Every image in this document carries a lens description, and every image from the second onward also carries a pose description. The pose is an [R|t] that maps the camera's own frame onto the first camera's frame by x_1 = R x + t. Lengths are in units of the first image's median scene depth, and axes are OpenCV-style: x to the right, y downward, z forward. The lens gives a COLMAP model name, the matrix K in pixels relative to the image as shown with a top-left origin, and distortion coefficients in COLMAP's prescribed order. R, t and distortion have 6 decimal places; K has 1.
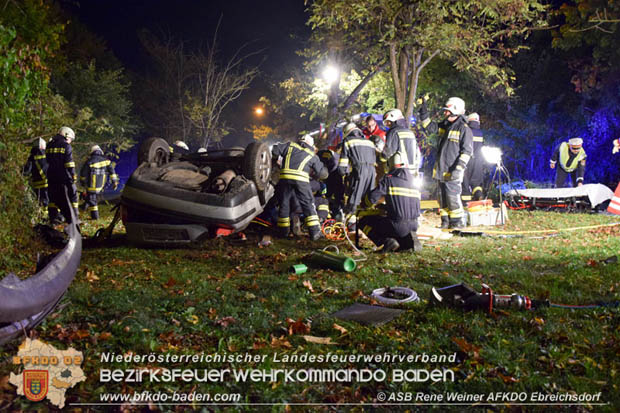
lens RADIAL K [[478.5, 0, 311.4], [0, 478.5, 207.5], [0, 0, 1]] dist [-0.051377, 0.014066]
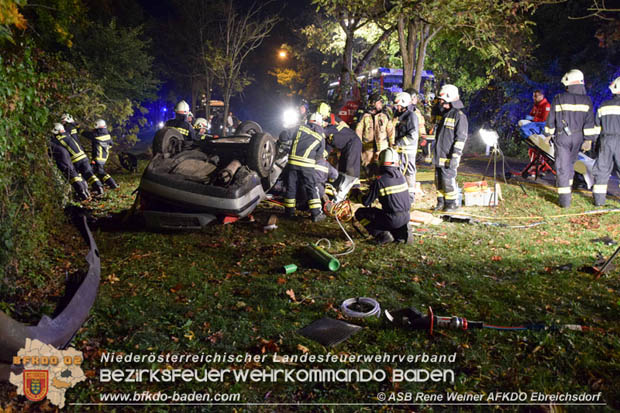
lens RADIAL K [[478.5, 0, 313.1], [0, 478.5, 207.0], [0, 0, 1]] dist [-0.051377, 0.014066]
pose [[0.998202, 0.000265, -0.059938, 0.065979], [0.007885, 0.990720, 0.135691, -0.114053], [0.059417, -0.135920, 0.988936, -0.071458]]
